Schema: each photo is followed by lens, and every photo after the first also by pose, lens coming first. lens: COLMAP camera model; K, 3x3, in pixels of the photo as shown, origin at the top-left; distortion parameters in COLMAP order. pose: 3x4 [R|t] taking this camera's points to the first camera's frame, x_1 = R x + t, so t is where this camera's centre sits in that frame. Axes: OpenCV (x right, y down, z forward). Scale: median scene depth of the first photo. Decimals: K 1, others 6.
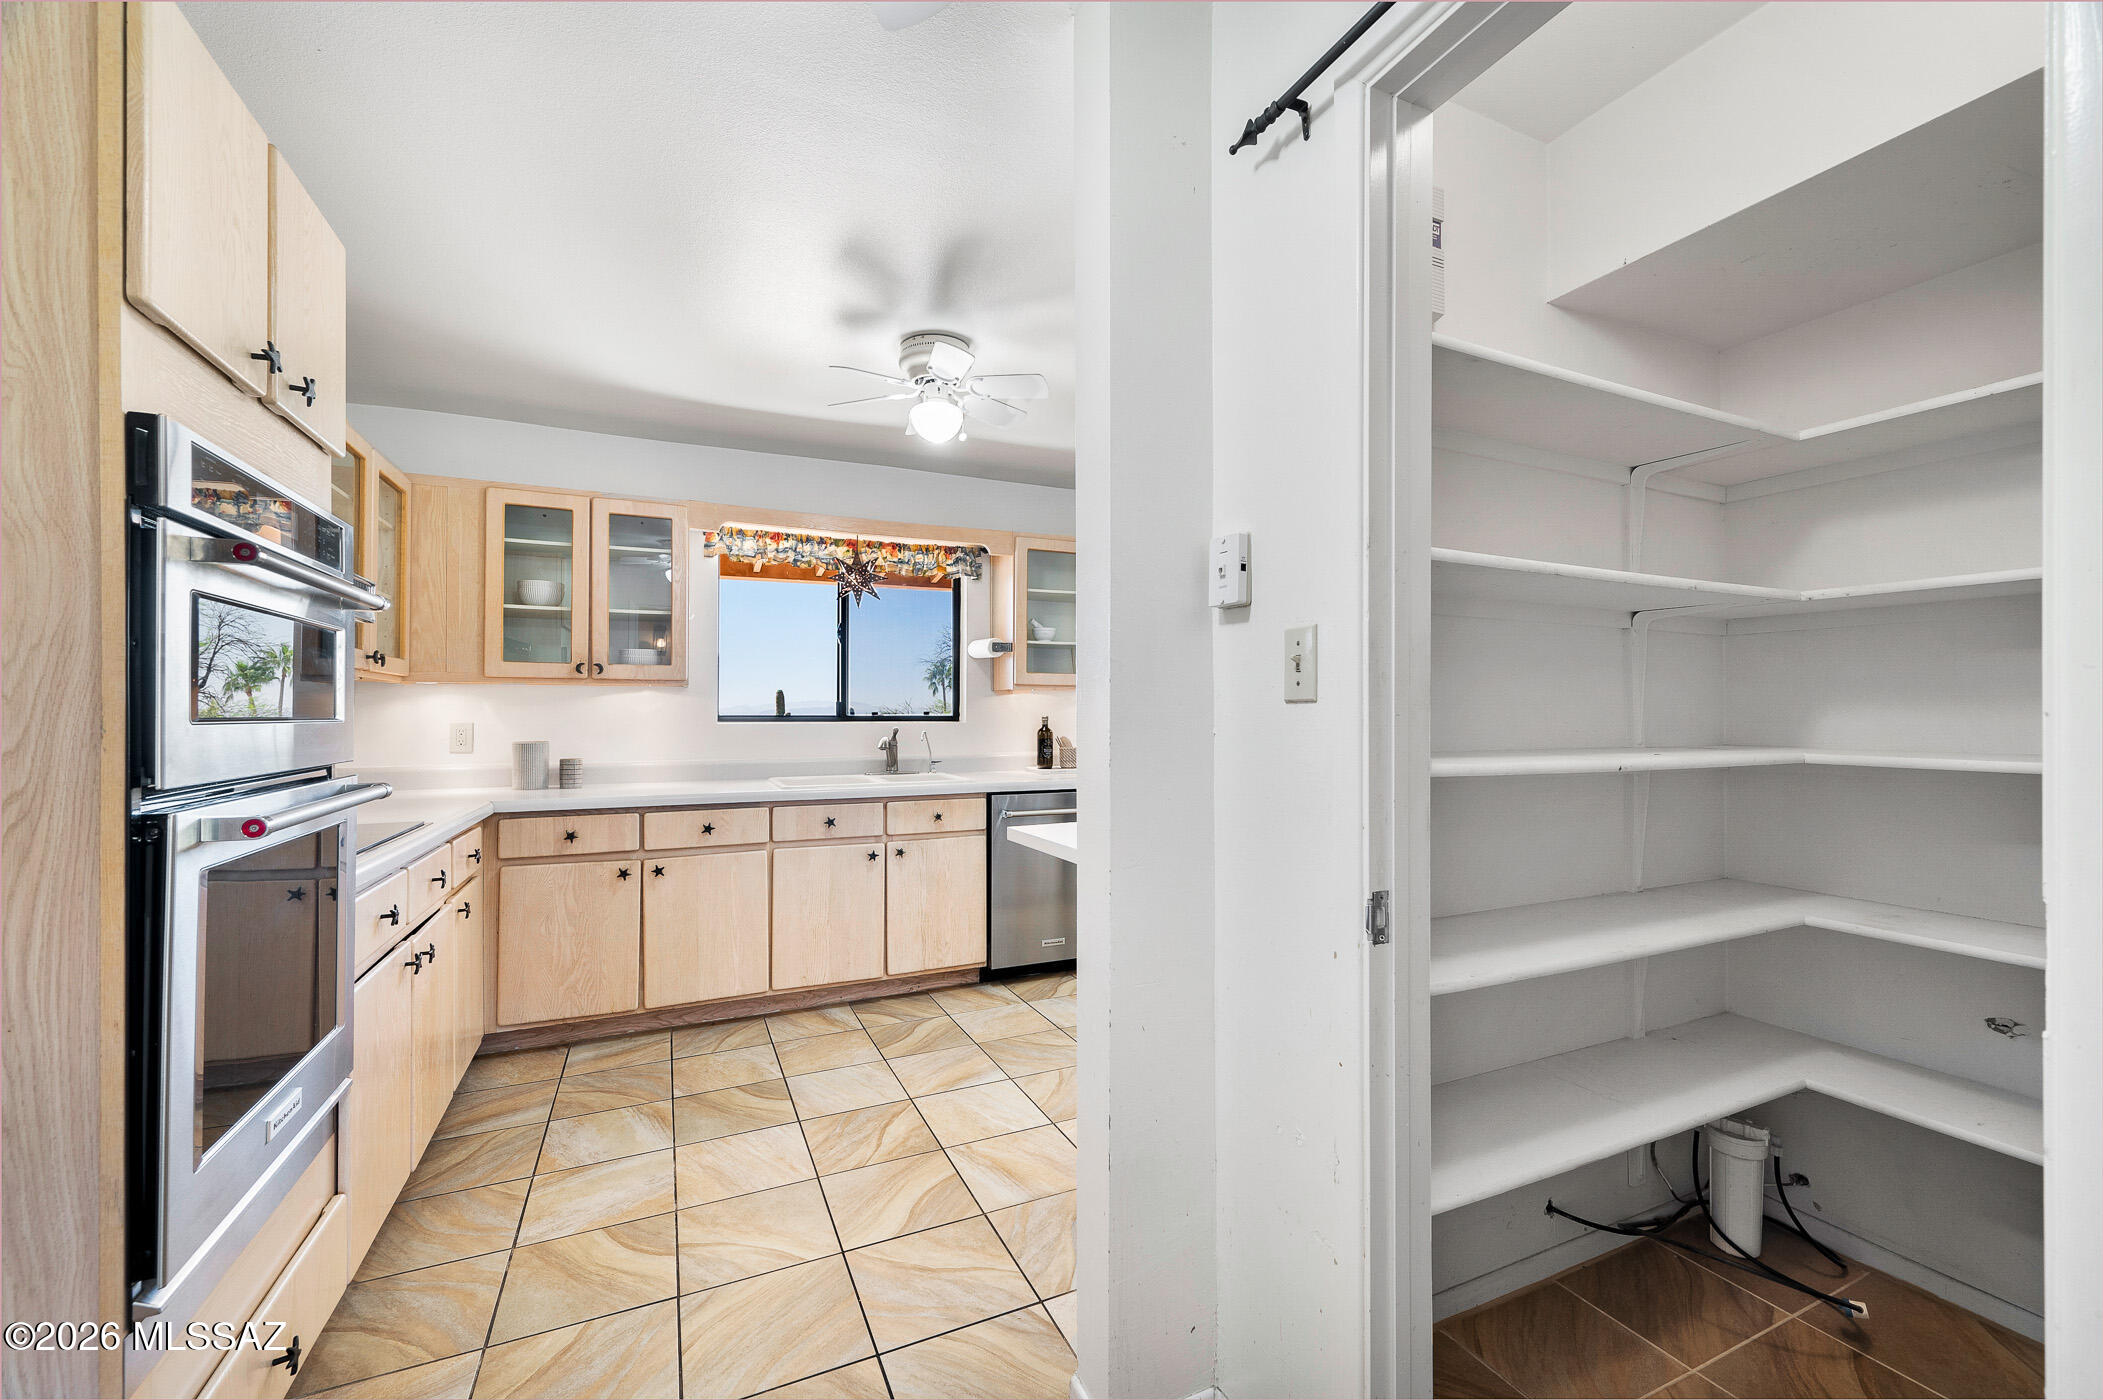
lens RADIAL K [[836.3, 0, 1054.2], [0, 836.3, 703.3], [0, 0, 1]] dist [0.000797, 0.000016]
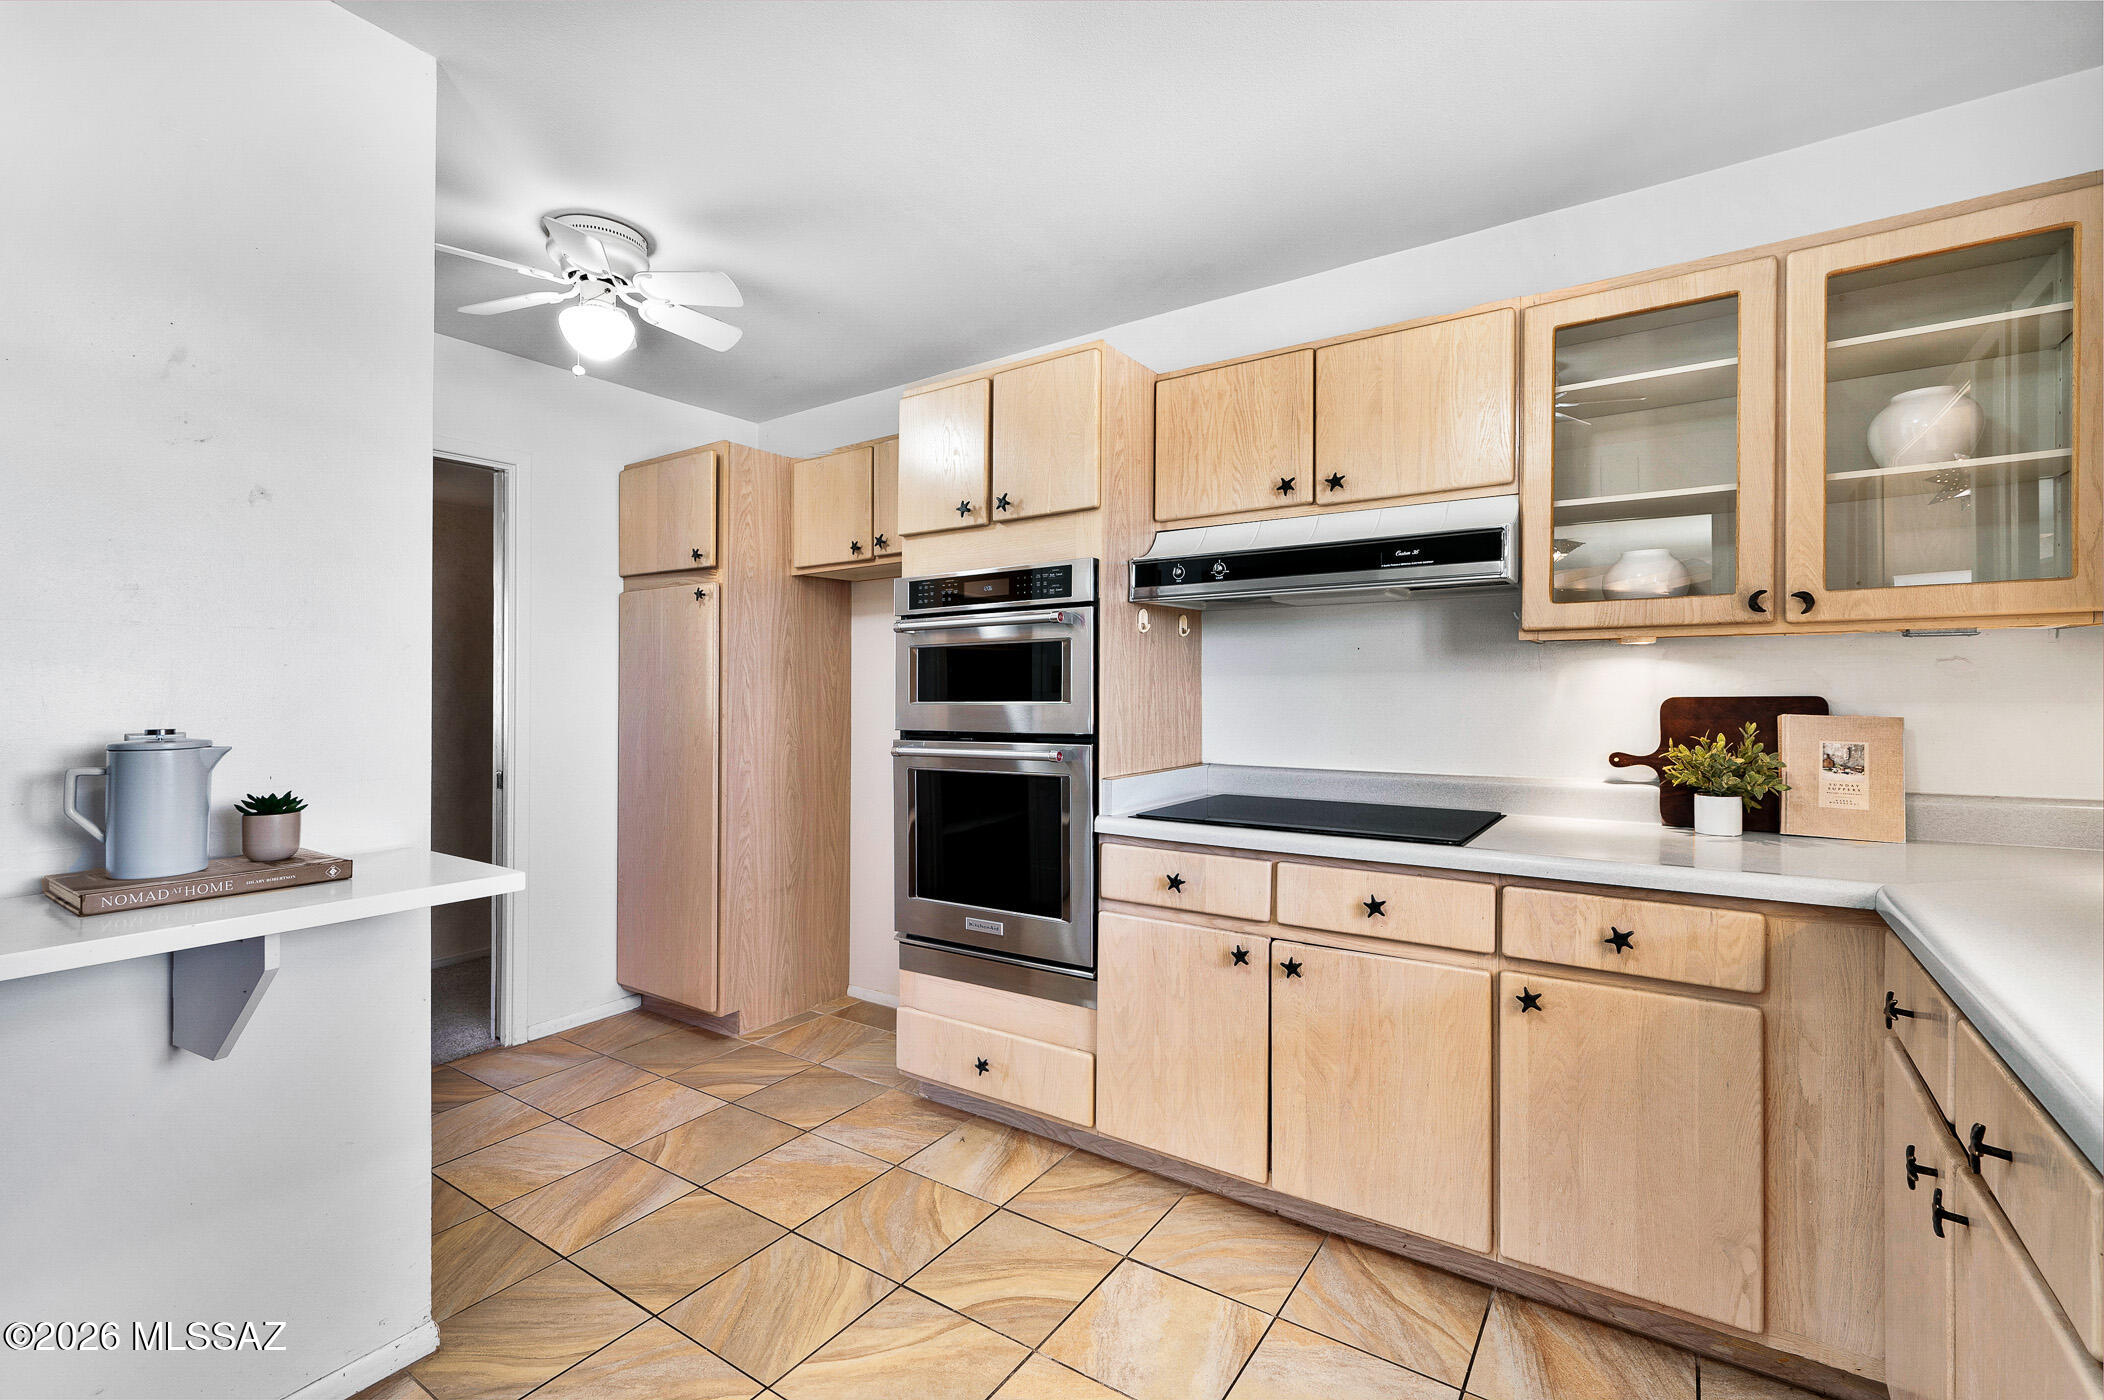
lens RADIAL K [[924.5, 0, 1066.5], [0, 924.5, 689.8], [0, 0, 1]] dist [-0.000280, 0.000250]
pose [[-0.847691, 0.004915, -0.530467, -0.031006], [0.006246, 0.999980, -0.000715, 0.001092], [0.530453, -0.003919, -0.847705, 1.857569]]
